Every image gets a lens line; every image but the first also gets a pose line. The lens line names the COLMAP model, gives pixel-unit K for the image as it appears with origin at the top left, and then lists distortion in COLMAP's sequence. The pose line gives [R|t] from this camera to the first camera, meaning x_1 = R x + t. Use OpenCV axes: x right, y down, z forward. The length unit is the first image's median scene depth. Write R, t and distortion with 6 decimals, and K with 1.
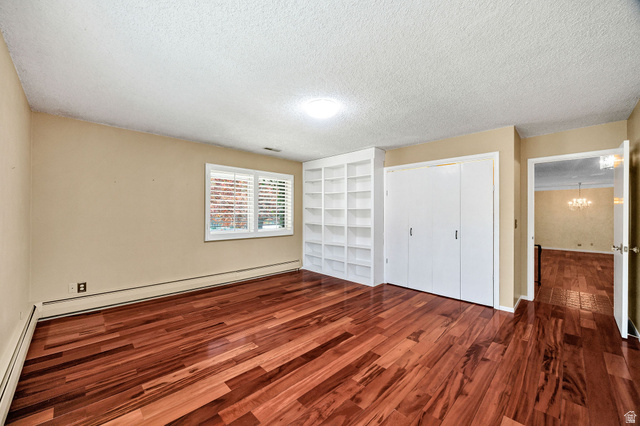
lens RADIAL K [[247.8, 0, 316.3], [0, 247.8, 212.2], [0, 0, 1]] dist [-0.003914, -0.000228]
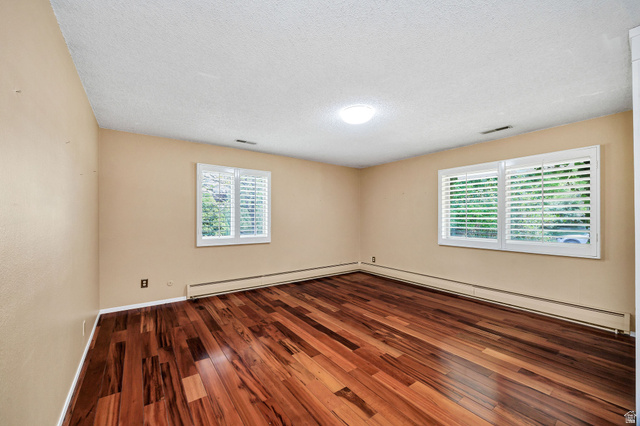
lens RADIAL K [[263.1, 0, 316.7], [0, 263.1, 217.7], [0, 0, 1]] dist [0.003016, -0.000096]
pose [[-0.171105, -0.004885, -0.985241, 1.084274], [0.003212, 0.999980, -0.005516, 0.009088], [0.985248, -0.004108, -0.171085, 0.987273]]
